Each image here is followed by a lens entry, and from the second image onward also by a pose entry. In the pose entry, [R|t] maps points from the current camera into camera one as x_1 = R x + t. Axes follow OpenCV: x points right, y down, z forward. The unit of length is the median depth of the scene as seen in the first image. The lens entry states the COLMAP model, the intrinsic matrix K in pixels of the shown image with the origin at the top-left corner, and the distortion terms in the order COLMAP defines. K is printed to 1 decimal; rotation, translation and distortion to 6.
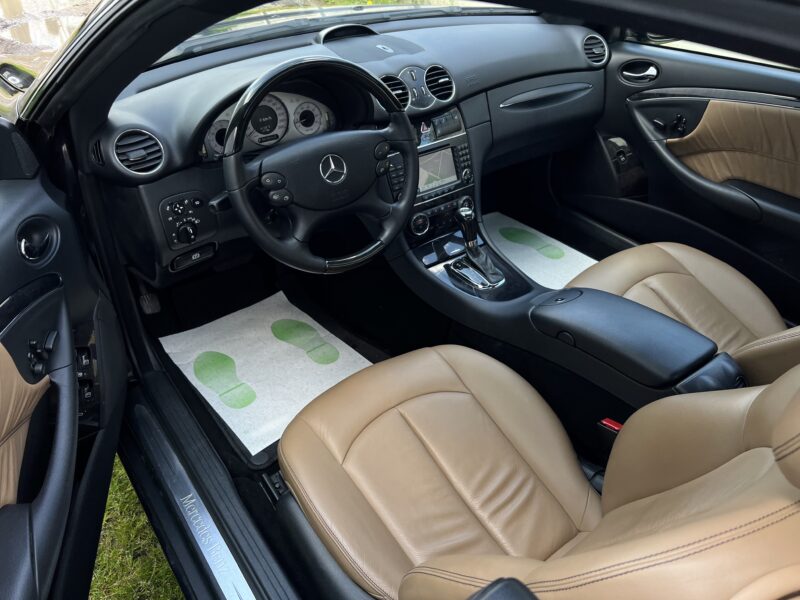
lens RADIAL K [[607.7, 0, 399.1], [0, 607.7, 299.4], [0, 0, 1]] dist [0.001416, -0.011618]
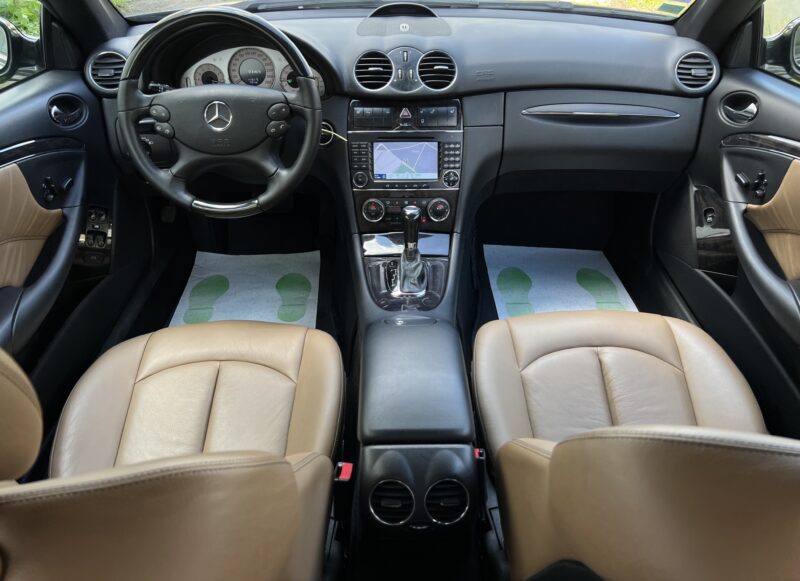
lens RADIAL K [[604.0, 0, 409.4], [0, 604.0, 294.5], [0, 0, 1]] dist [0.017641, -0.018504]
pose [[0.812394, 0.329051, -0.481396, 0.588408], [-0.340206, 0.937961, 0.067005, -0.084762], [0.473578, 0.109339, 0.873939, 0.217094]]
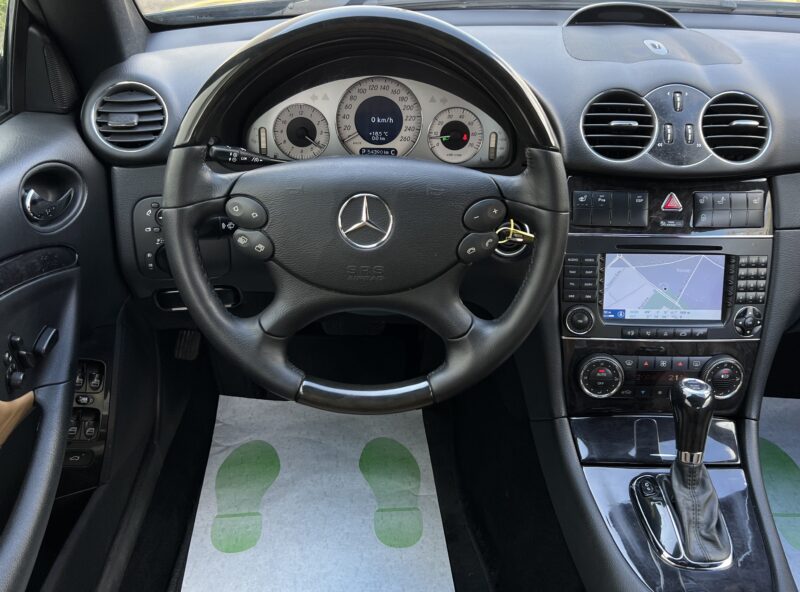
lens RADIAL K [[781.5, 0, 405.4], [0, 781.5, 289.2], [0, 0, 1]] dist [0.025222, 0.000000]
pose [[0.810402, 0.302957, -0.501463, 0.211455], [-0.358813, 0.933272, -0.016036, -0.125772], [0.463143, 0.192927, 0.865031, 0.346852]]
